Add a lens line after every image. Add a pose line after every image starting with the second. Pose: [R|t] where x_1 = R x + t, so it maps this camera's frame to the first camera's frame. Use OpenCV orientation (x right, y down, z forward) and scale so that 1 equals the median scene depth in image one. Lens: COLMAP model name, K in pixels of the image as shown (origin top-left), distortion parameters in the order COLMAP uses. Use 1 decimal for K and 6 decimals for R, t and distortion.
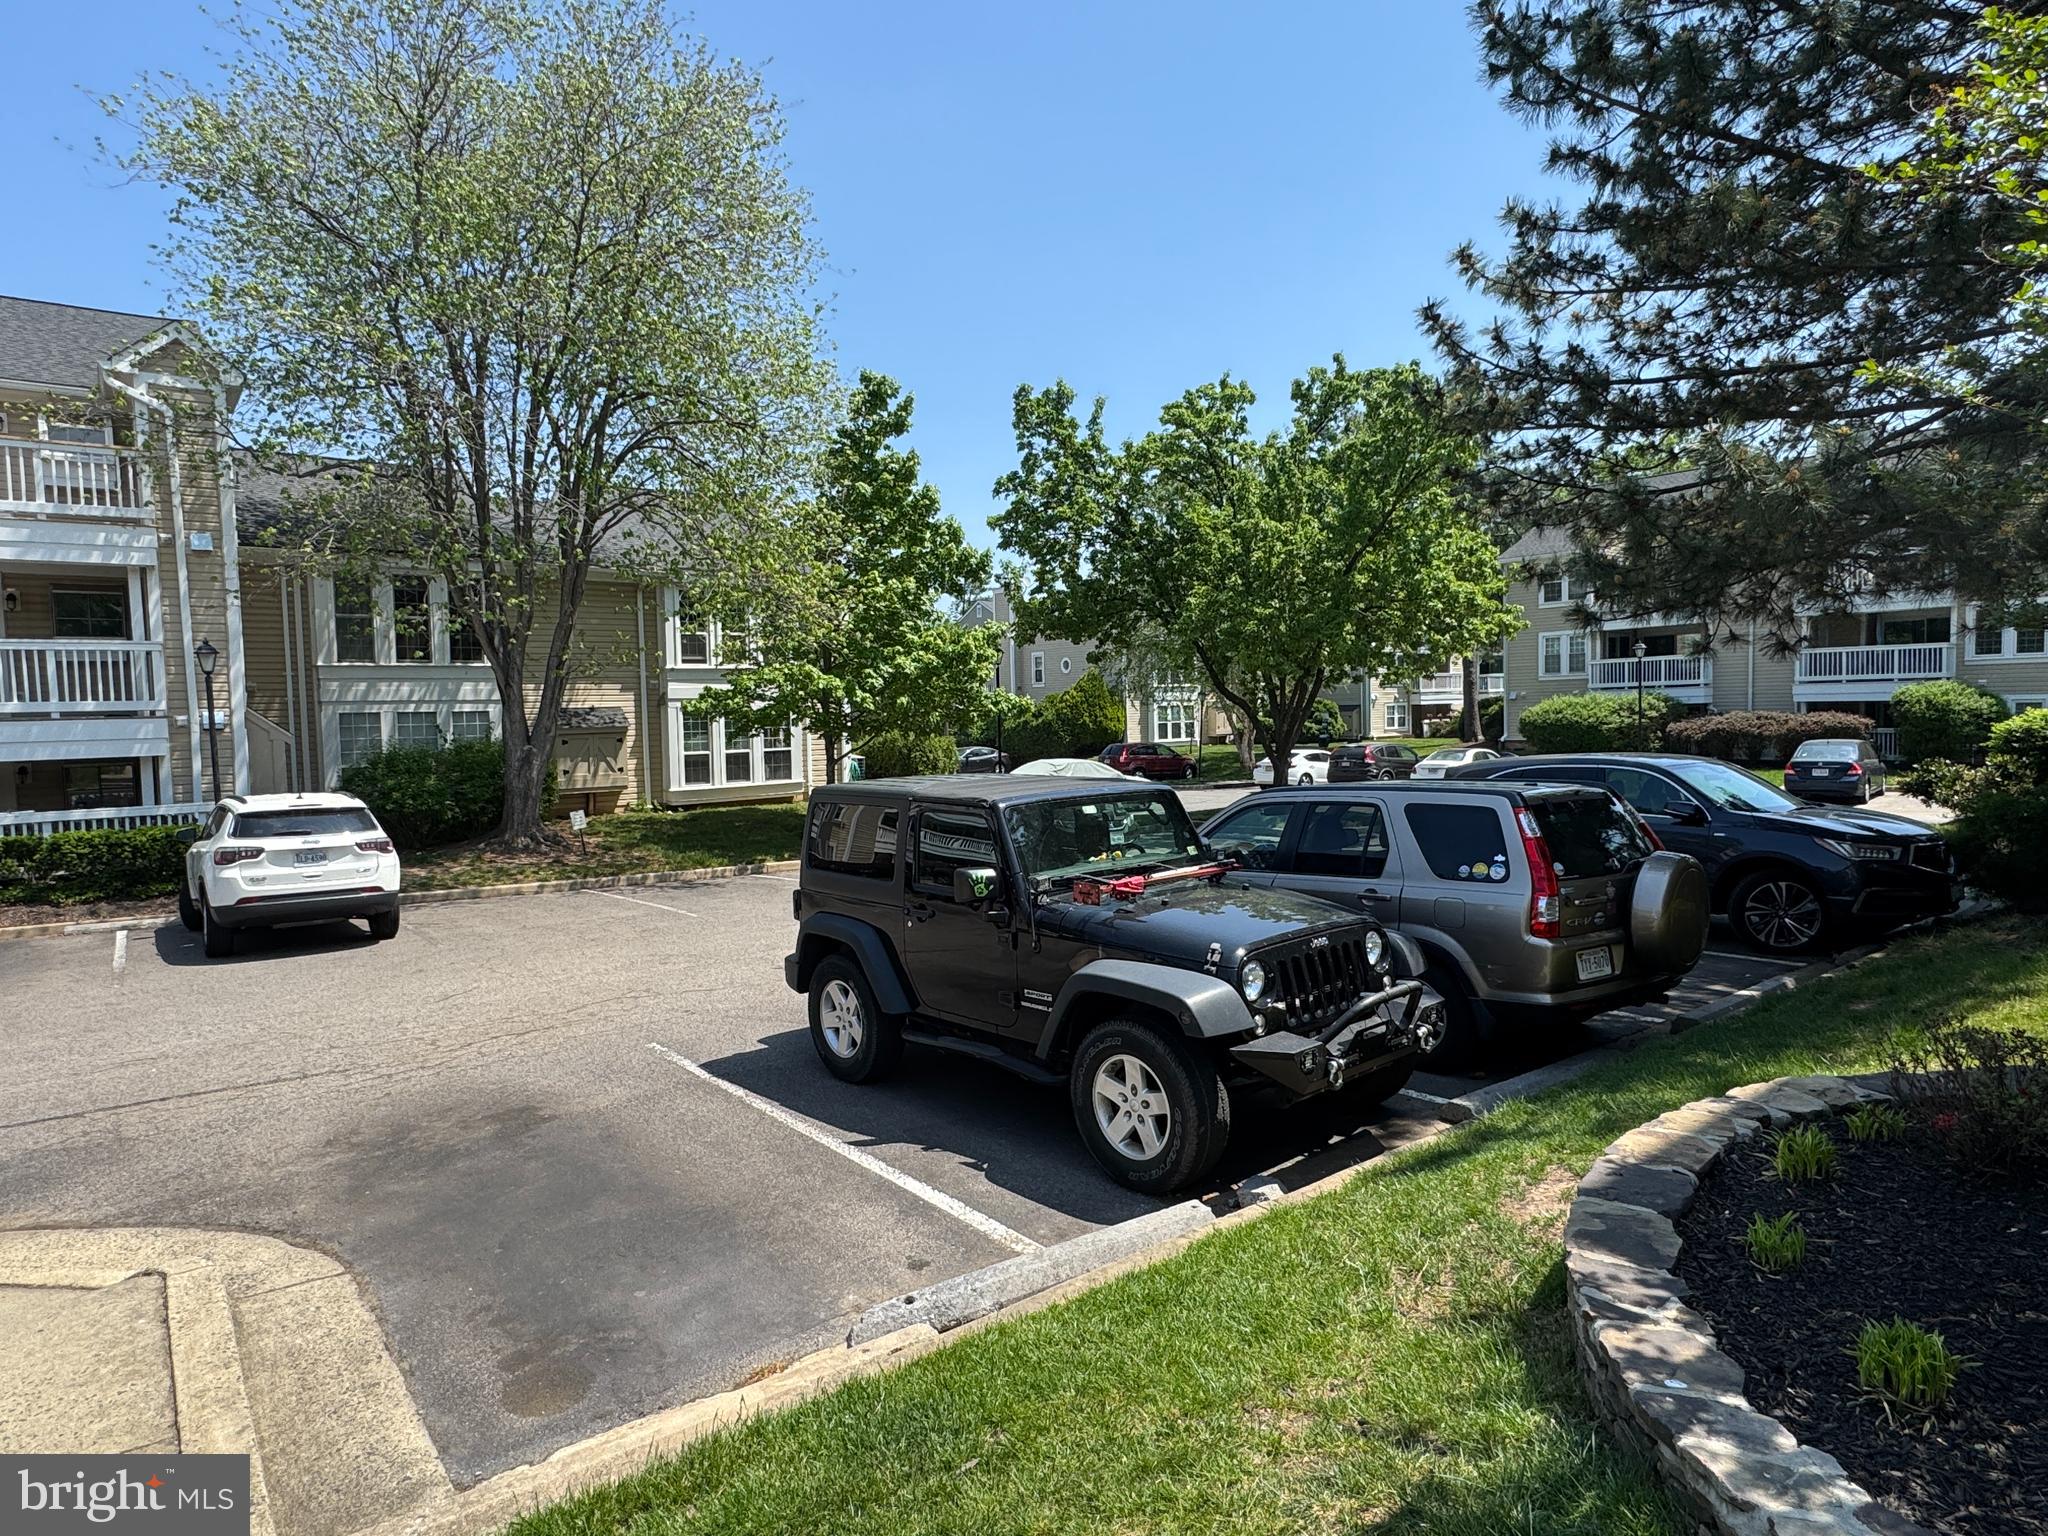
lens RADIAL K [[1167.7, 0, 1024.3], [0, 1167.7, 765.4], [0, 0, 1]] dist [-0.007291, 0.001735]
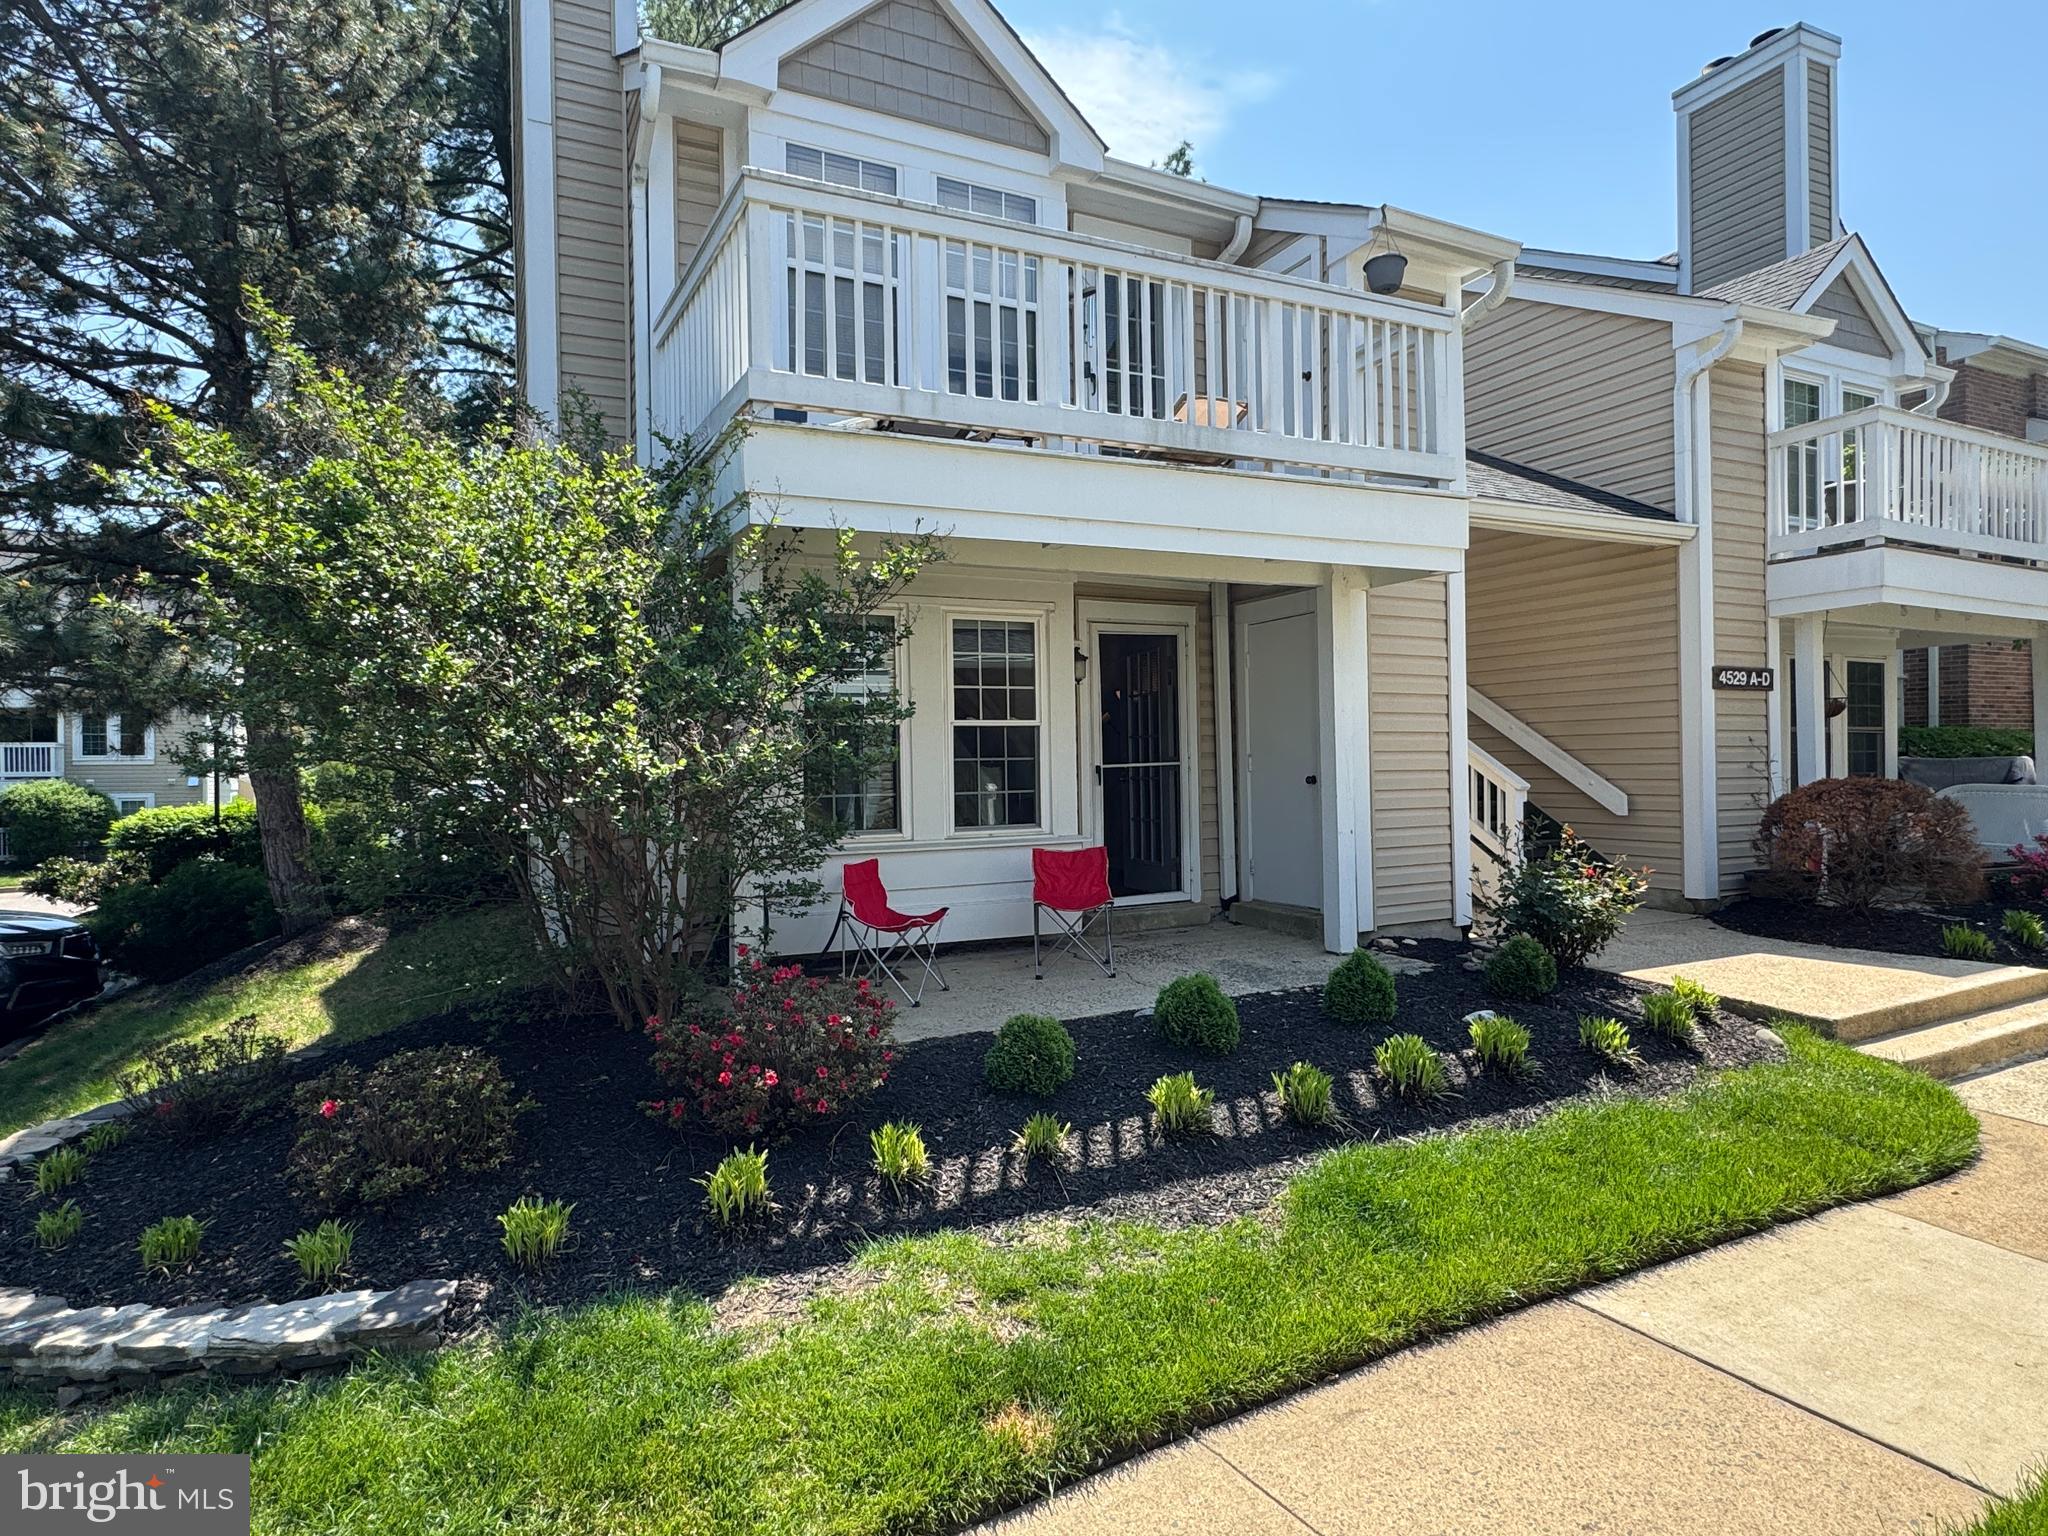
lens RADIAL K [[1167.7, 0, 1022.6], [0, 1167.7, 769.9], [0, 0, 1]] dist [-0.007291, 0.001735]
pose [[0.198908, 0.019652, 0.979821, -0.078714], [0.056803, 0.997887, -0.031546, -0.002195], [-0.978371, 0.061932, 0.197371, -0.066762]]
